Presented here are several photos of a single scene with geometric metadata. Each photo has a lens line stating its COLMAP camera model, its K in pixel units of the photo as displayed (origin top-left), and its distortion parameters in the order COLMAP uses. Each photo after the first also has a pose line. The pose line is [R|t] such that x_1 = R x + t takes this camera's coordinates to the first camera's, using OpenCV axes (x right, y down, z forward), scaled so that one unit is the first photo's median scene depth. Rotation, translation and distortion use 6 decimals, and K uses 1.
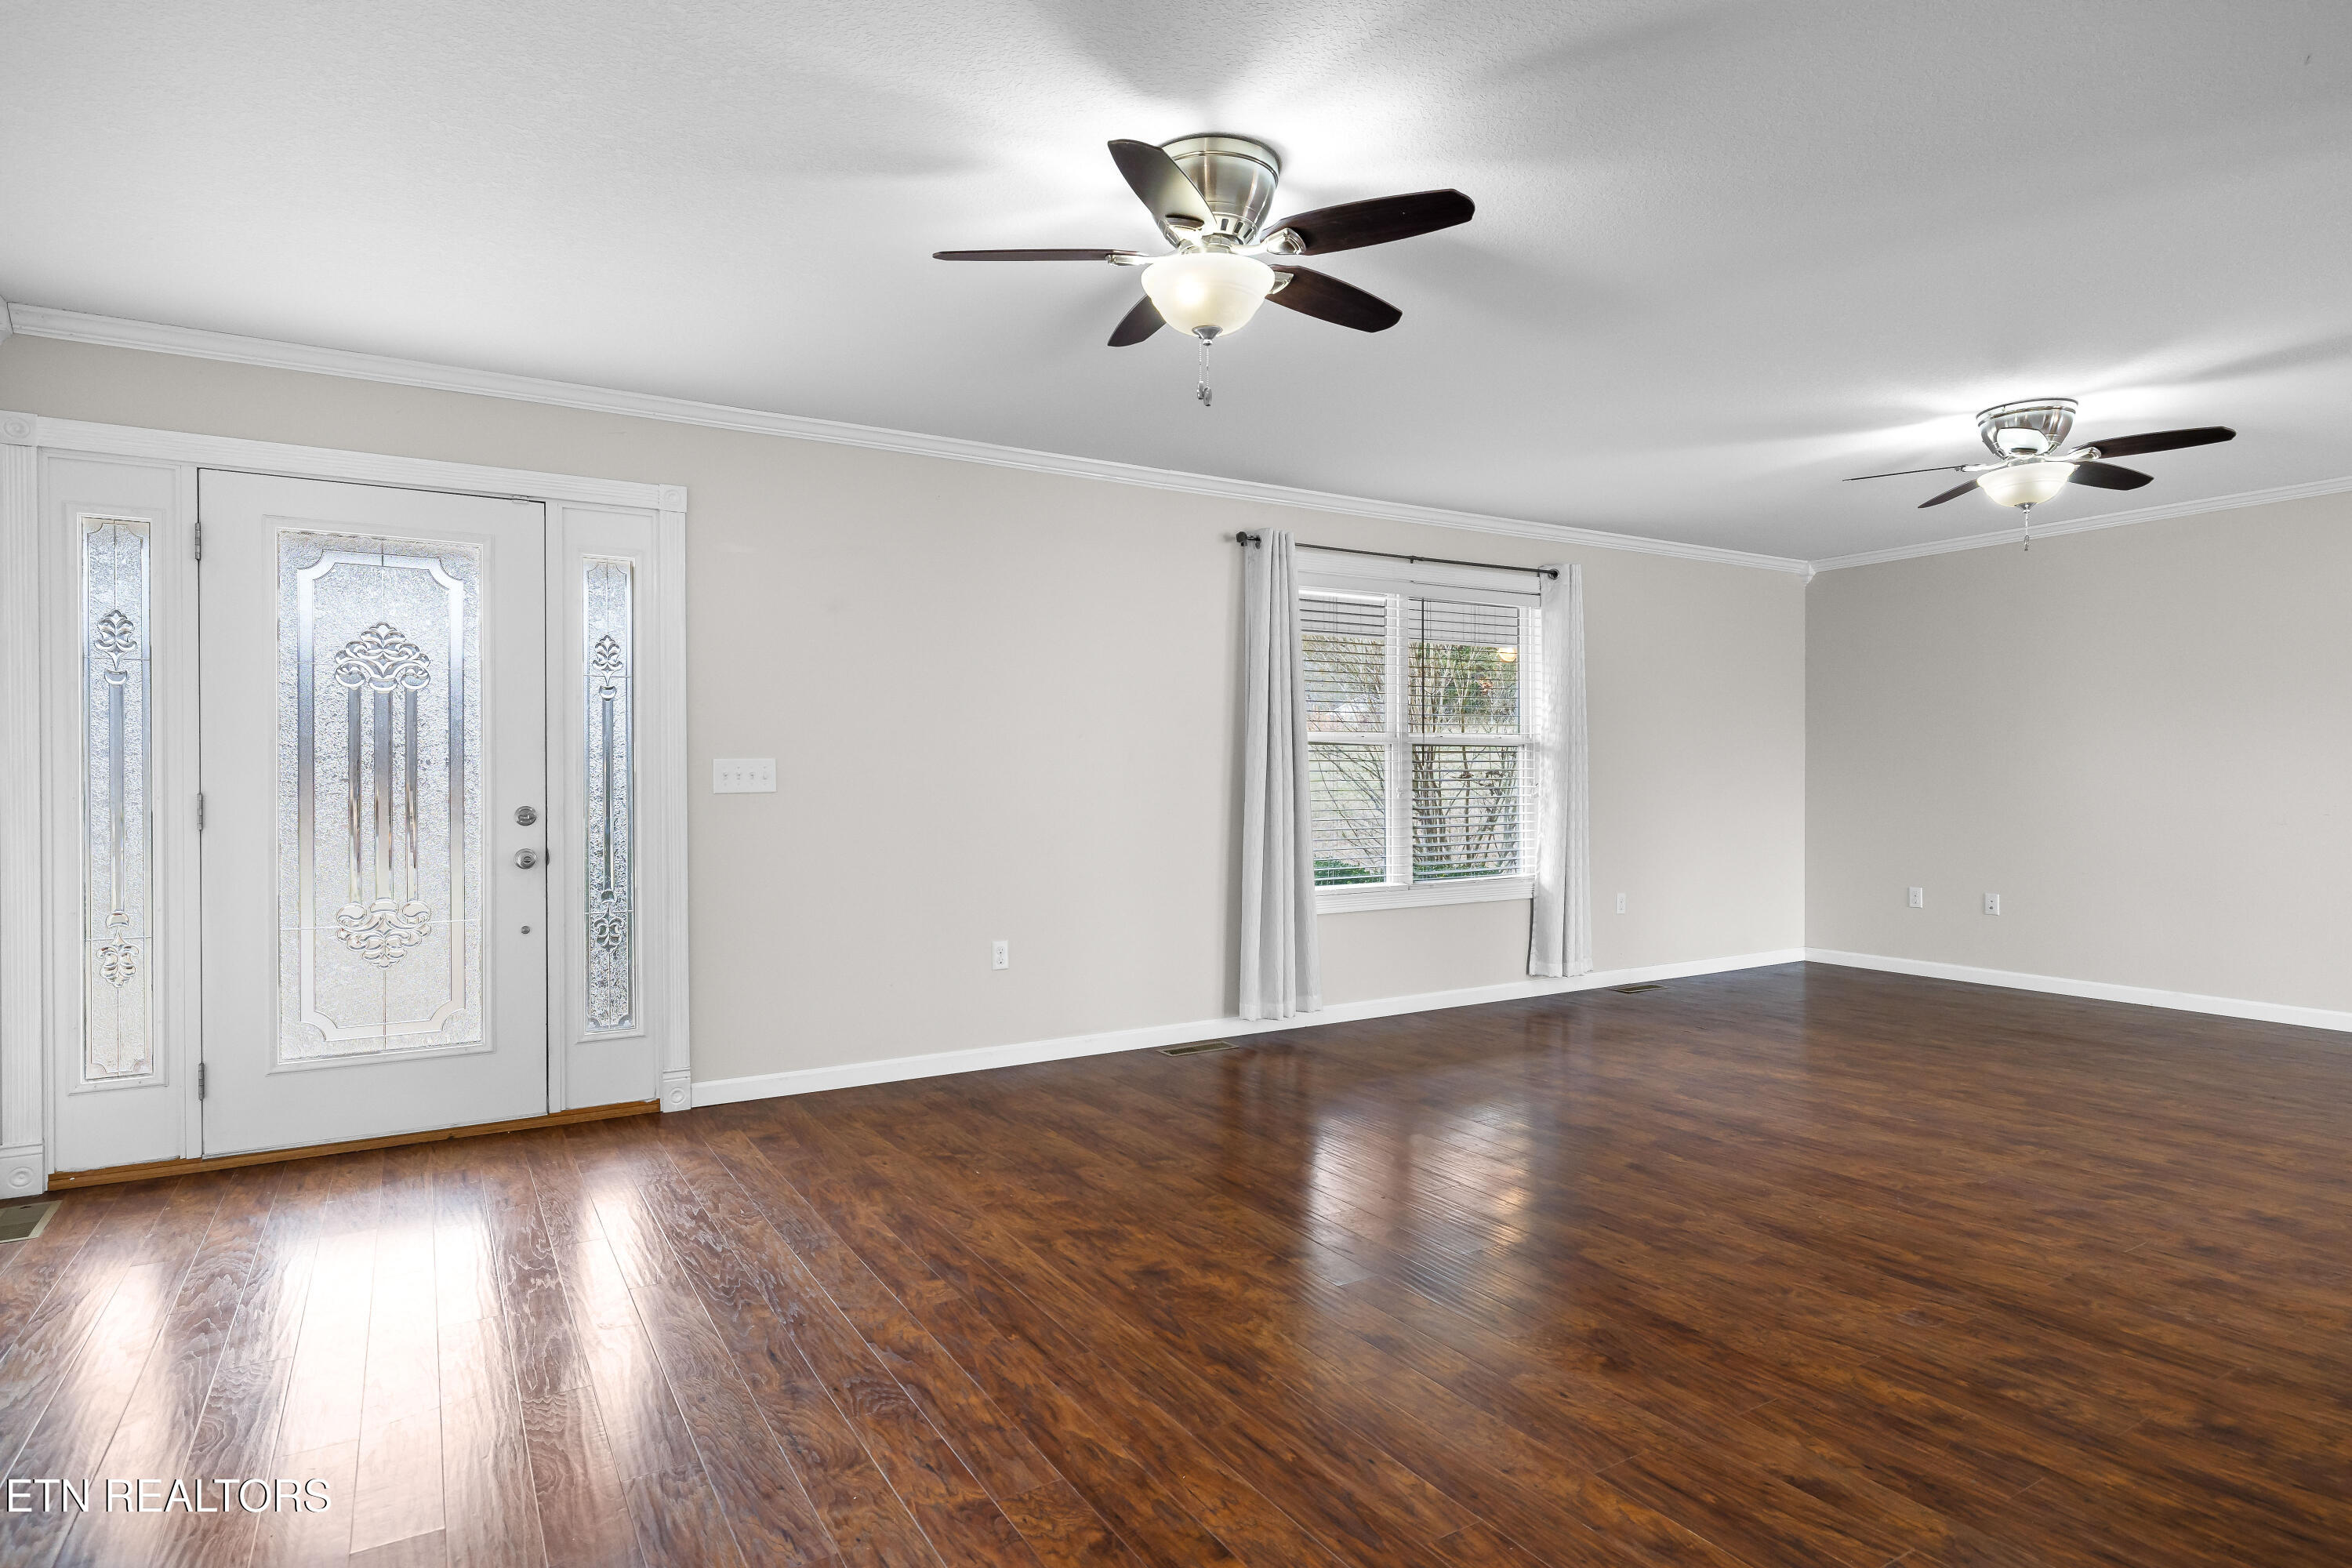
lens RADIAL K [[1270.2, 0, 1143.1], [0, 1270.2, 772.3], [0, 0, 1]] dist [-0.006270, 0.002042]
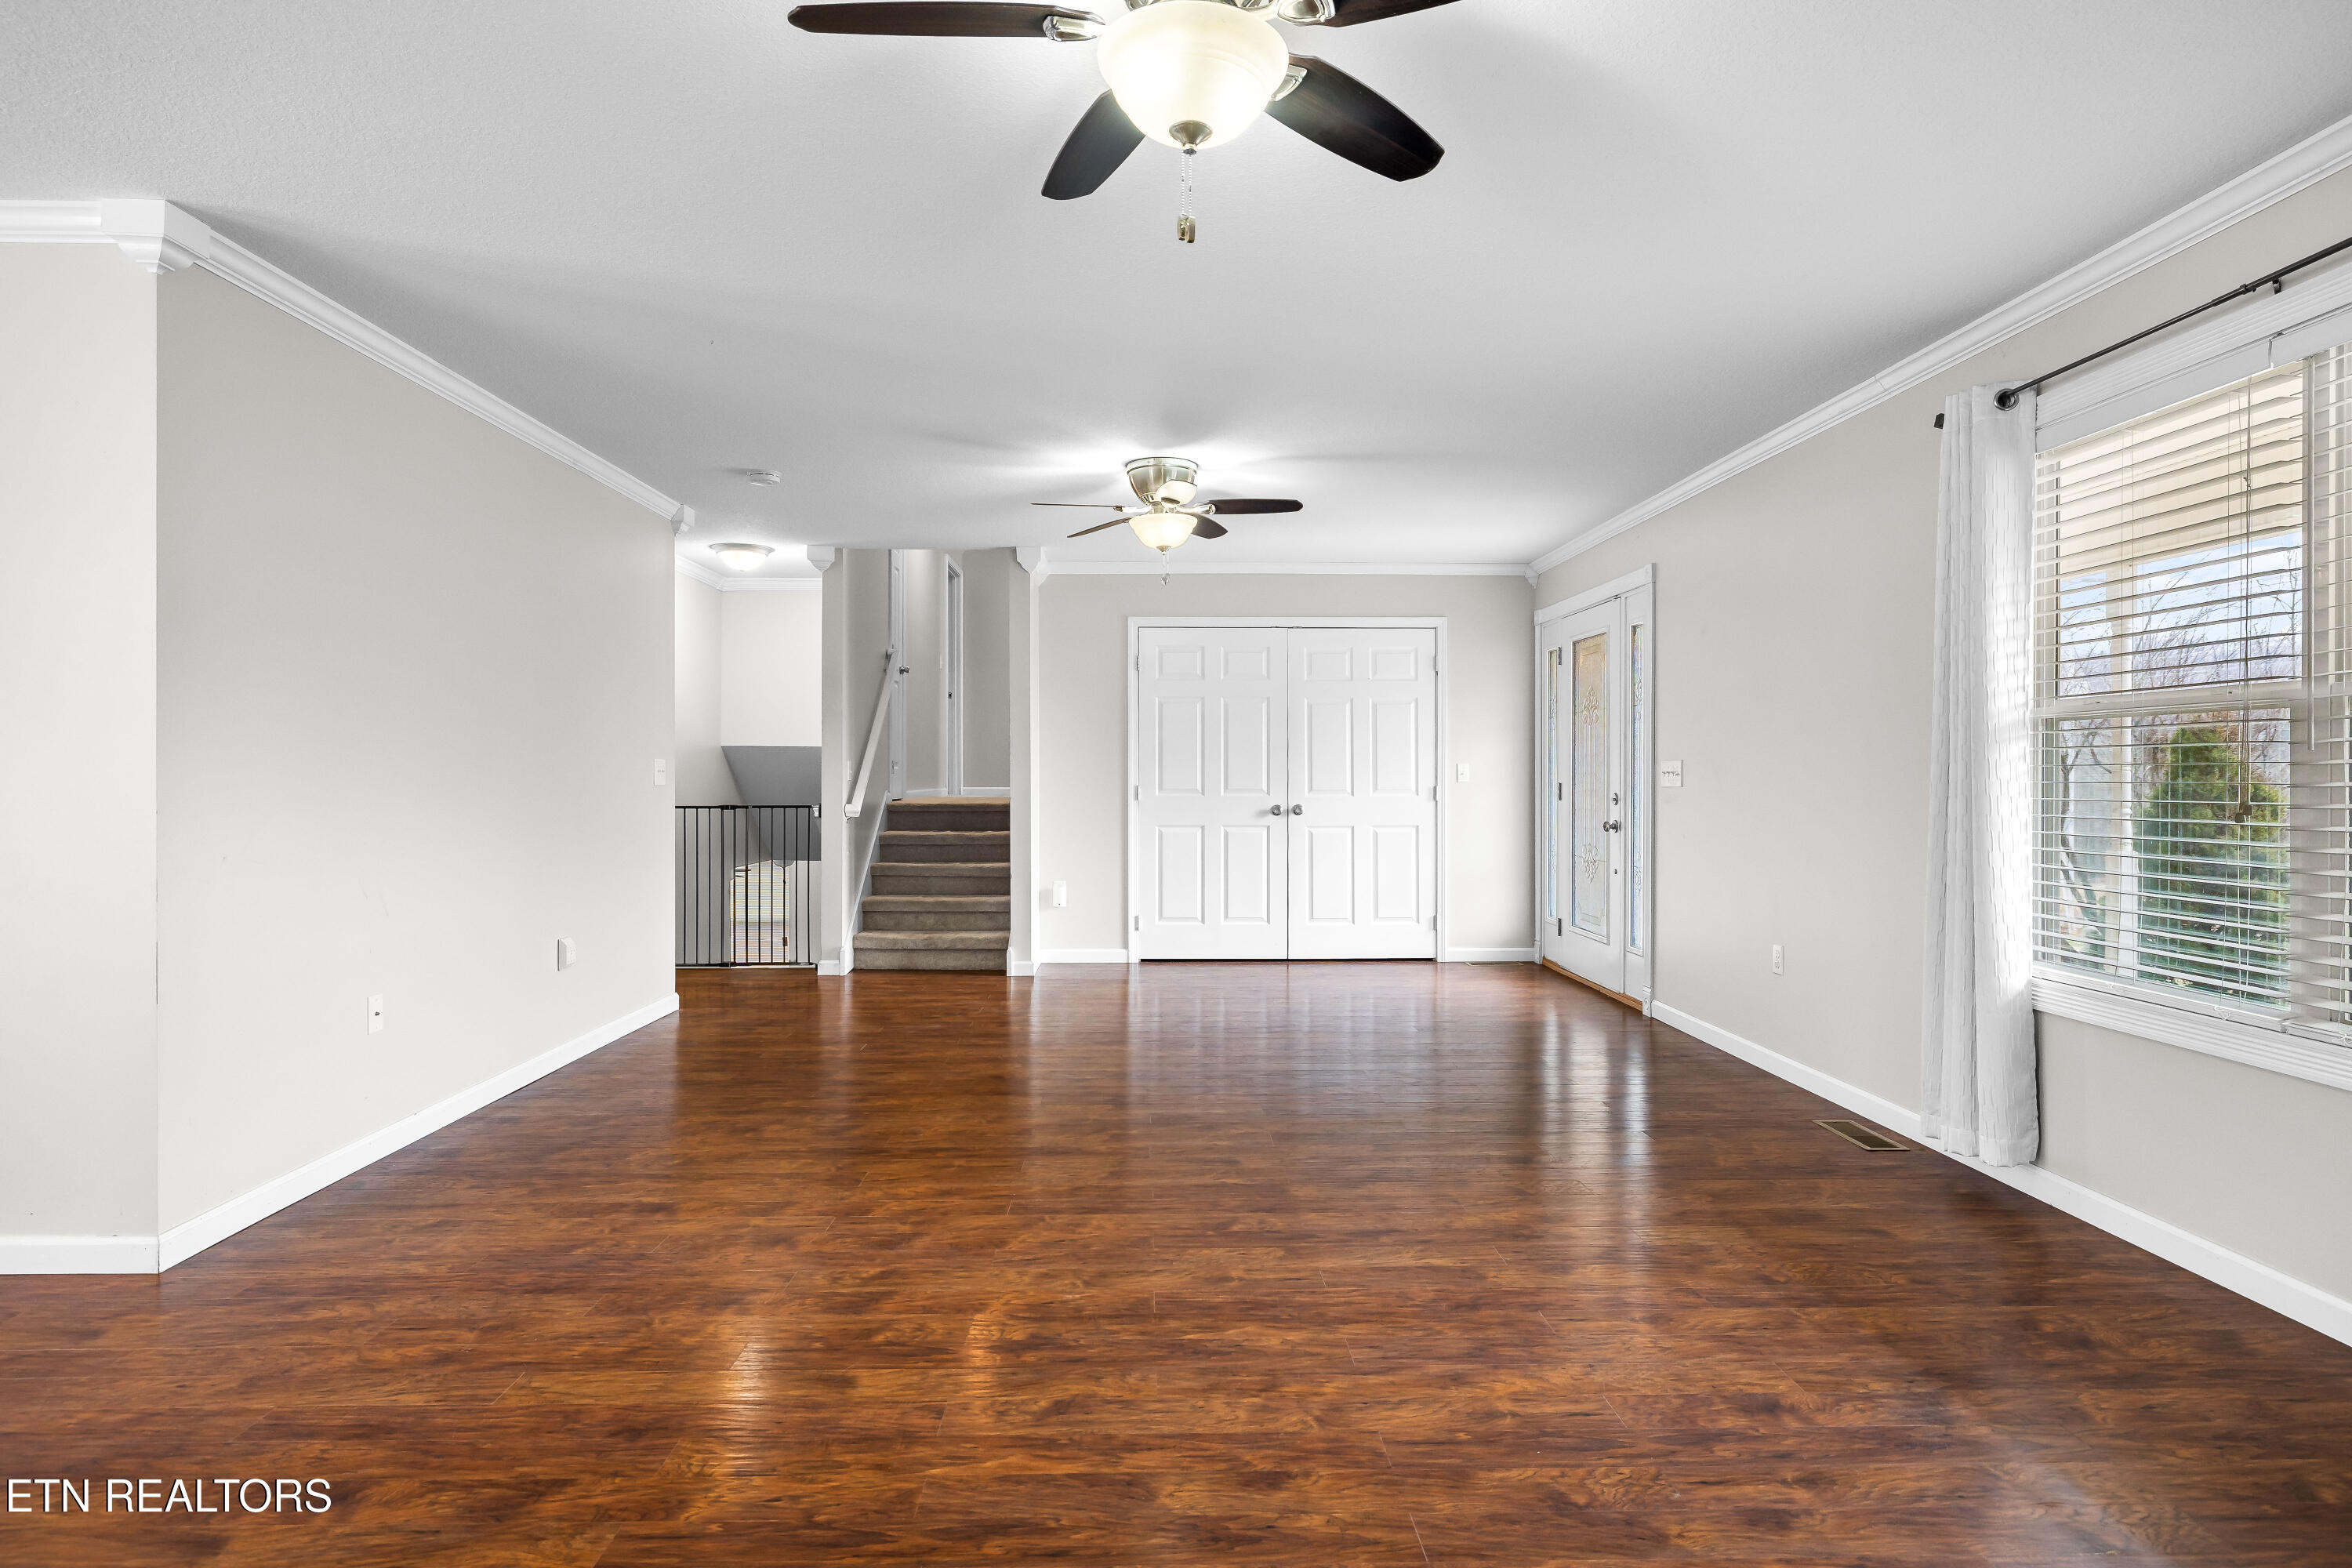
lens RADIAL K [[1270.2, 0, 1190.8], [0, 1270.2, 785.1], [0, 0, 1]] dist [-0.006270, 0.002042]
pose [[-0.476617, 0.009701, -0.879057, 1.660042], [0.002817, 0.999951, 0.009507, 0.002907], [0.879106, 0.002055, -0.476621, 1.873158]]
